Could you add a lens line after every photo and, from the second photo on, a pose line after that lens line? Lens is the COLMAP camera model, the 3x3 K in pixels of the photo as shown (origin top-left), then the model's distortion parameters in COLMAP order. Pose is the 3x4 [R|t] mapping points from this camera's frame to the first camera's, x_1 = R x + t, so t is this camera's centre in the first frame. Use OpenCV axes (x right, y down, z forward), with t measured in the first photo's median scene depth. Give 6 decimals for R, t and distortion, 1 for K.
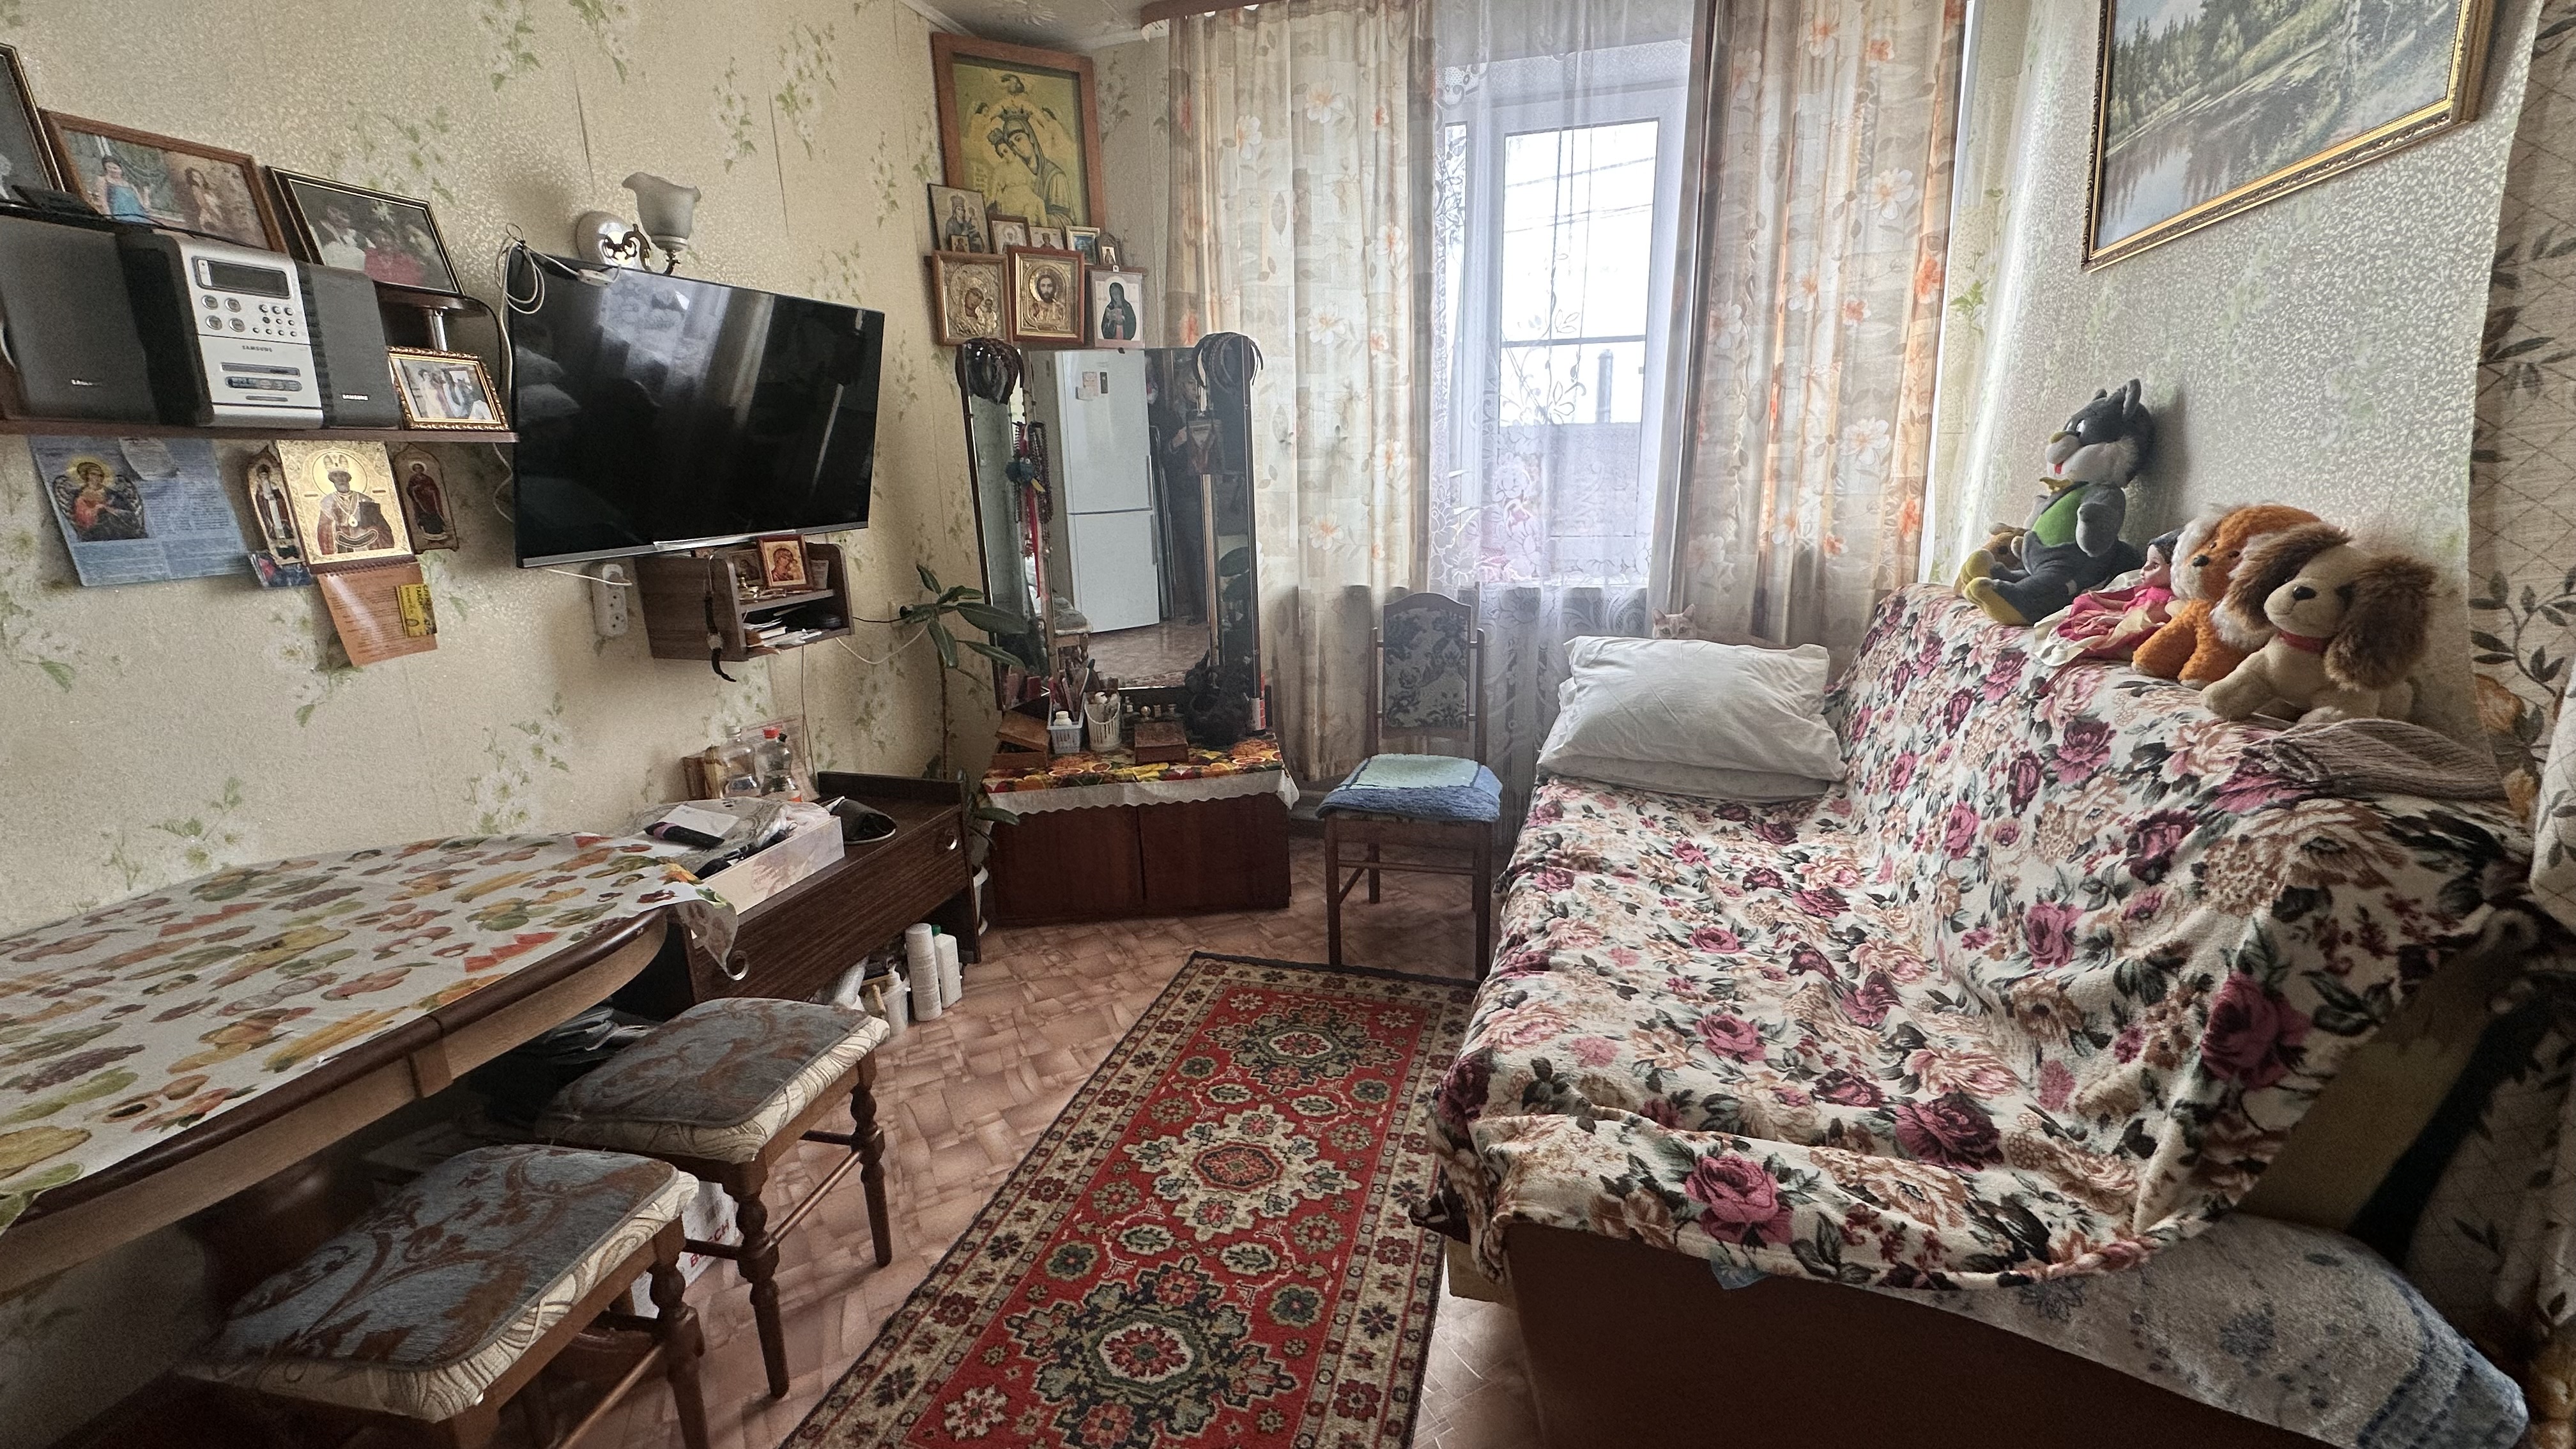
lens RADIAL K [[1031.9, 0, 1288.0], [0, 1031.9, 724.5], [0, 0, 1]] dist [-0.000490, -0.000401]
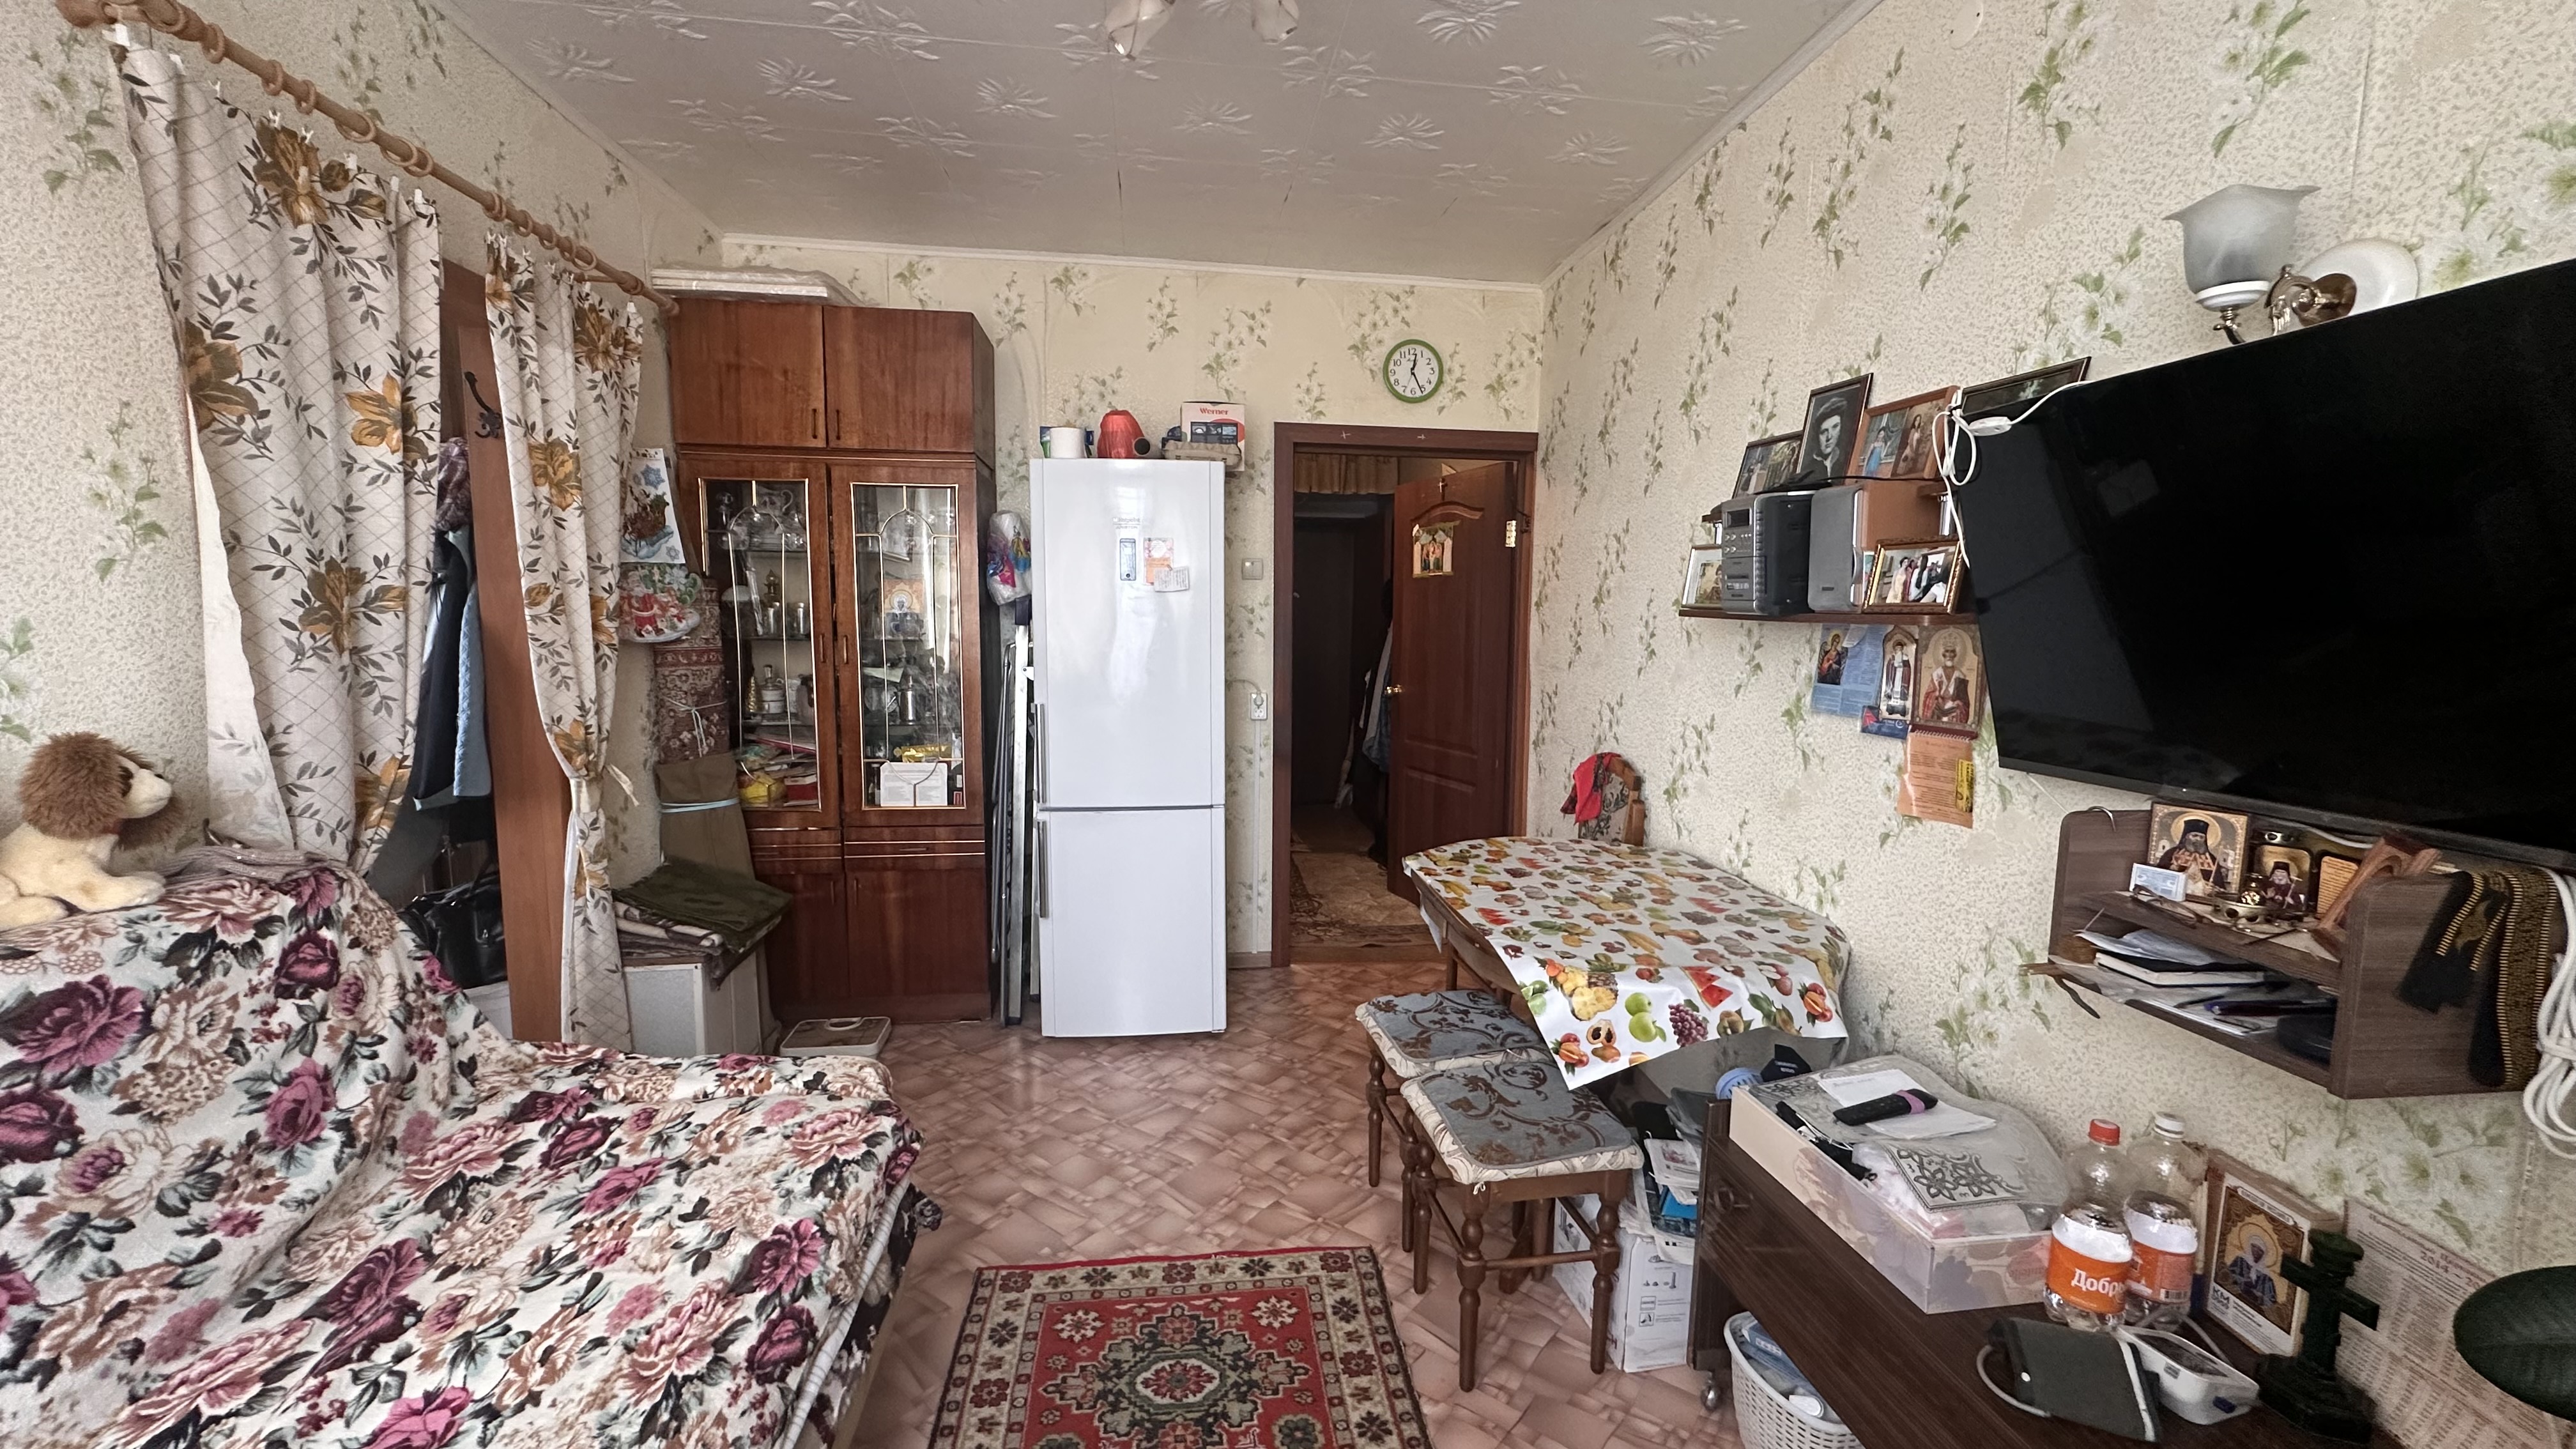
lens RADIAL K [[1031.9, 0, 1288.0], [0, 1031.9, 724.5], [0, 0, 1]] dist [-0.000490, -0.000401]
pose [[-0.918139, 0.057304, -0.392092, 0.191970], [-0.088390, 0.934941, 0.343618, -0.590244], [0.386274, 0.350146, -0.853341, 2.064114]]
